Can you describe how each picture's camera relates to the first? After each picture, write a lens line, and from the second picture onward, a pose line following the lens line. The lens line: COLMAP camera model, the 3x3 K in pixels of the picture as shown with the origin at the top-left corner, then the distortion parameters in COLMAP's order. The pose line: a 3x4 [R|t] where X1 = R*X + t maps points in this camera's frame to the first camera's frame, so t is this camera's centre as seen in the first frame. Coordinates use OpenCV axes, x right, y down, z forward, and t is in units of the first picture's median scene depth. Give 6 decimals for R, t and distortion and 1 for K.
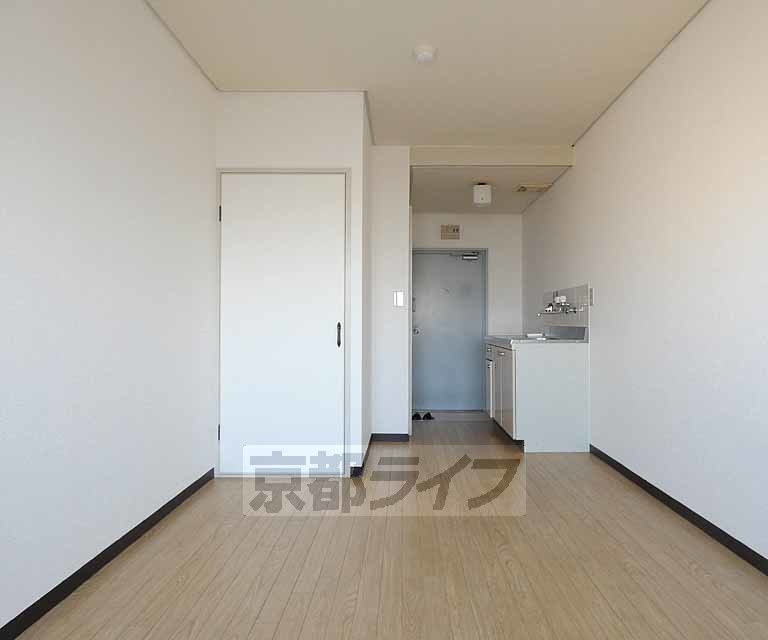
lens RADIAL K [[513.7, 0, 407.9], [0, 513.7, 317.2], [0, 0, 1]] dist [-0.004185, -0.002141]
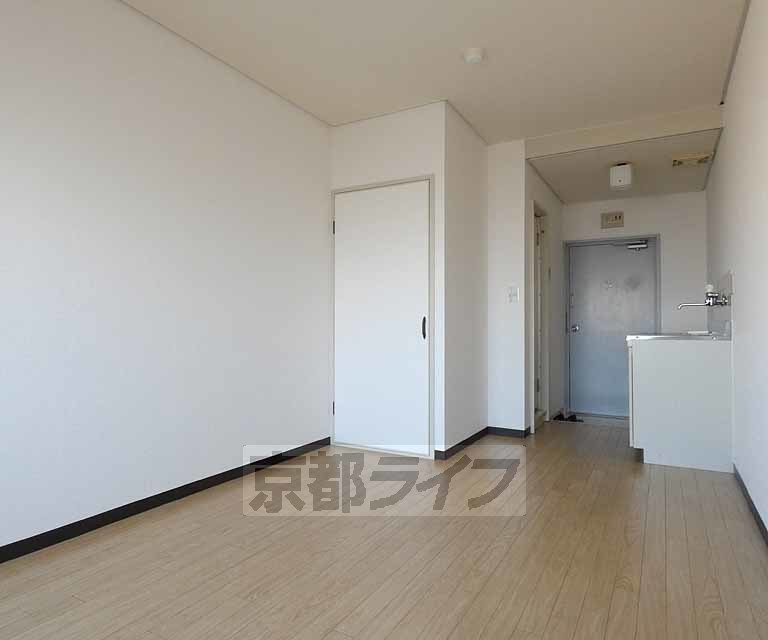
lens RADIAL K [[512.3, 0, 372.0], [0, 512.3, 319.9], [0, 0, 1]] dist [-0.006353, -0.003248]
pose [[0.864221, -0.004147, -0.503095, 0.245269], [0.005503, 0.999984, 0.001209, 0.011500], [0.503082, -0.003814, 0.864230, 0.001478]]
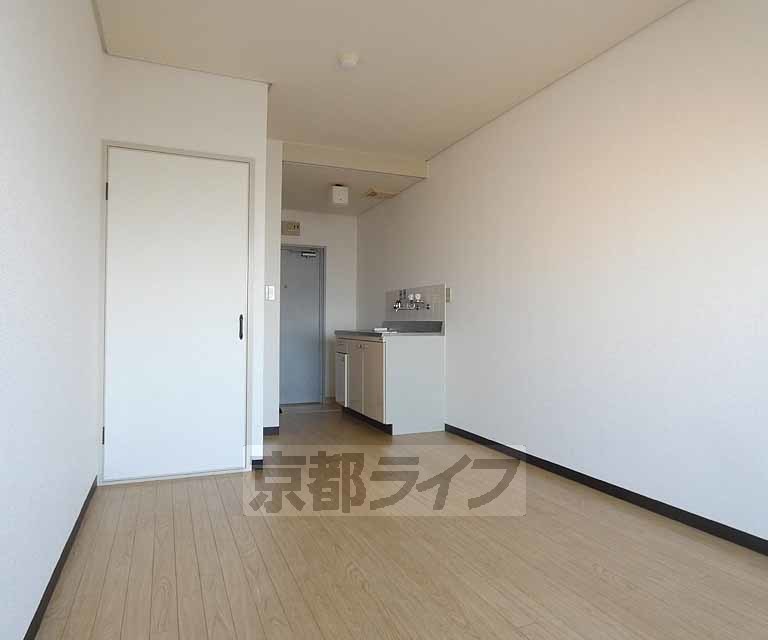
lens RADIAL K [[512.3, 0, 372.0], [0, 512.3, 319.9], [0, 0, 1]] dist [-0.006353, -0.003248]
pose [[0.928627, 0.006935, 0.370949, -0.204503], [-0.010533, 0.999915, 0.007672, 0.007818], [-0.370864, -0.011032, 0.928622, -0.000644]]
